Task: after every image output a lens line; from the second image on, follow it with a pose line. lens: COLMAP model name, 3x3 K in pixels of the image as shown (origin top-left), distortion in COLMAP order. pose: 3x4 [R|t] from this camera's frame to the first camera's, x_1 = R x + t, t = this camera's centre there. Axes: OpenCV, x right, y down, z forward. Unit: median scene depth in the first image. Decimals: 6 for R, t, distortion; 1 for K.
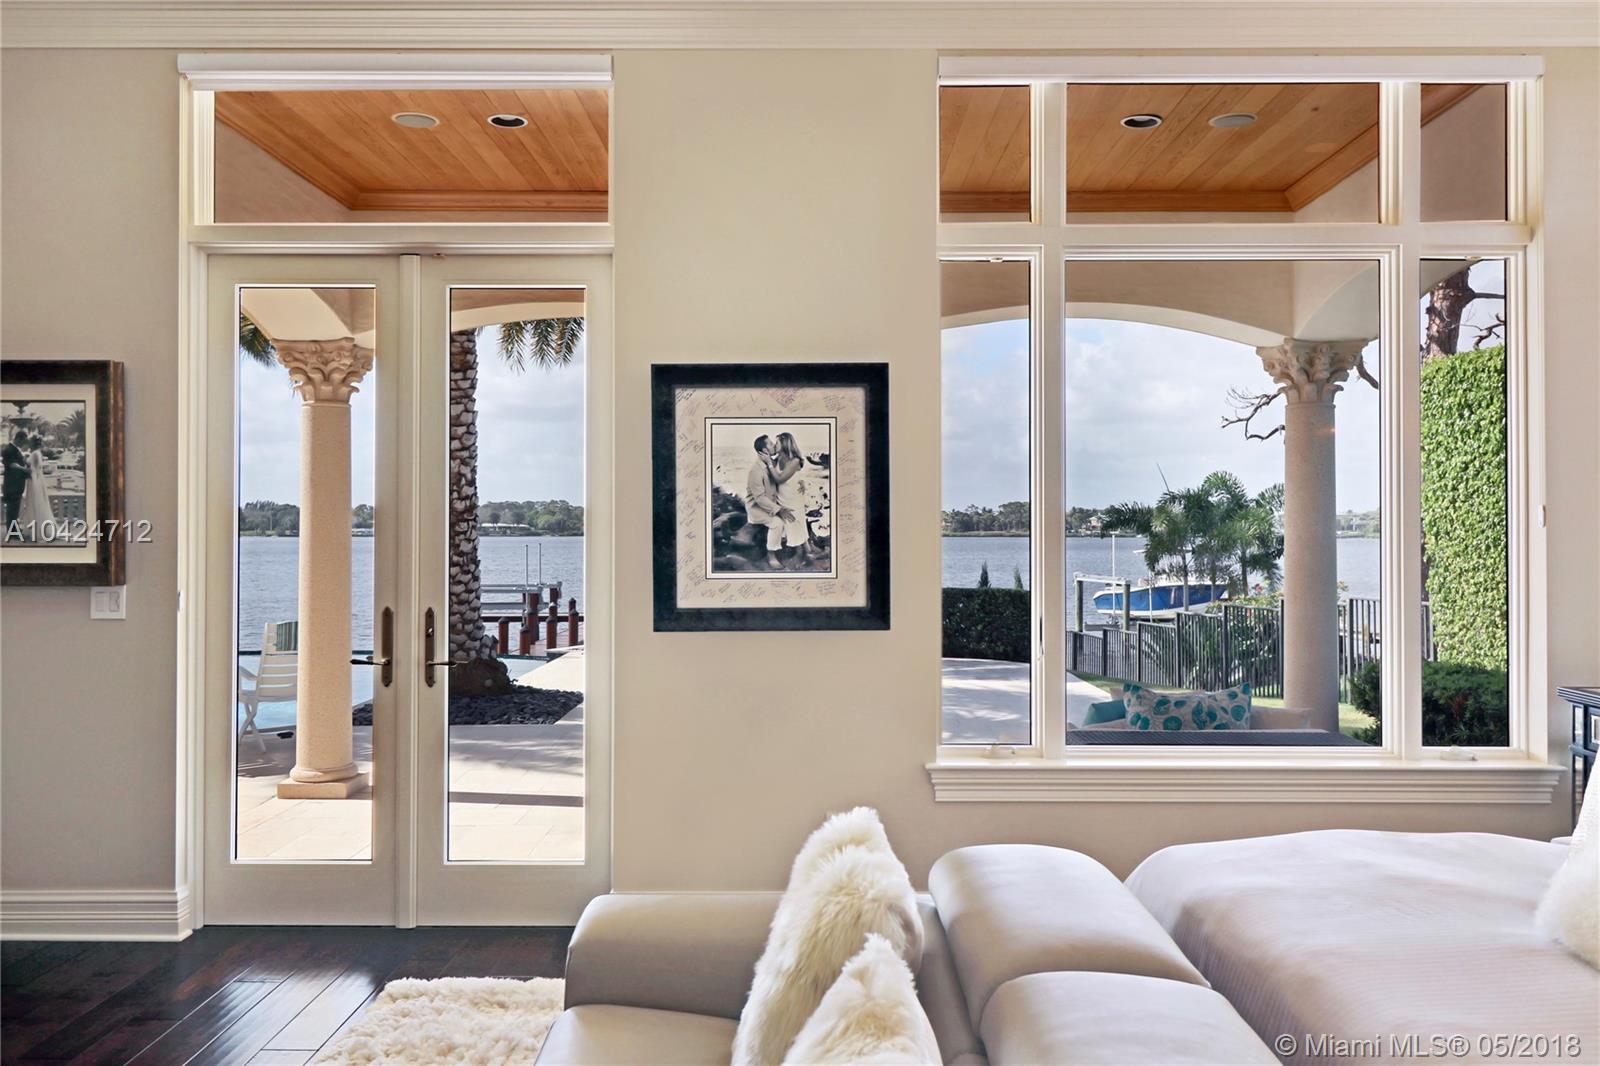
lens RADIAL K [[1262.6, 0, 800.0], [0, 1262.6, 533.0], [0, 0, 1]] dist [0.014996, 0.005360]
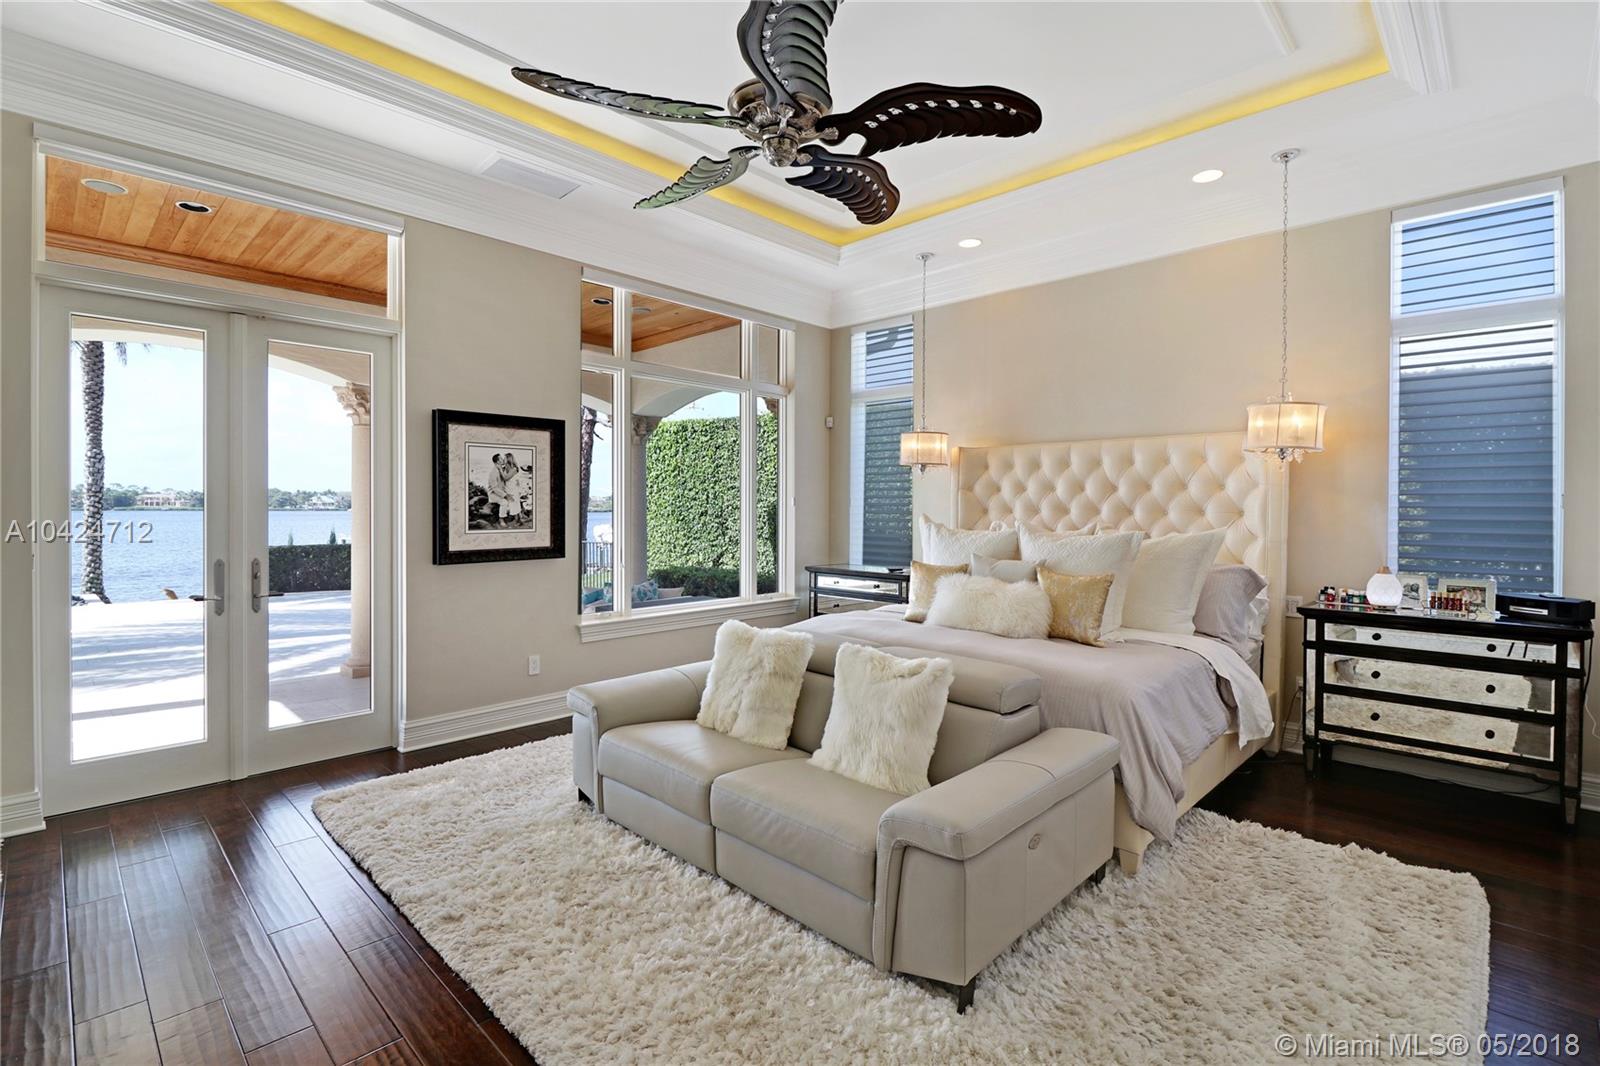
lens RADIAL K [[740.1, 0, 794.7], [0, 740.1, 526.0], [0, 0, 1]] dist [-0.002068, -0.000498]
pose [[0.692835, -0.016061, 0.720917, -0.500008], [-0.001467, 0.999718, 0.023682, 0.000483], [-0.721095, -0.017466, 0.692616, -0.046080]]
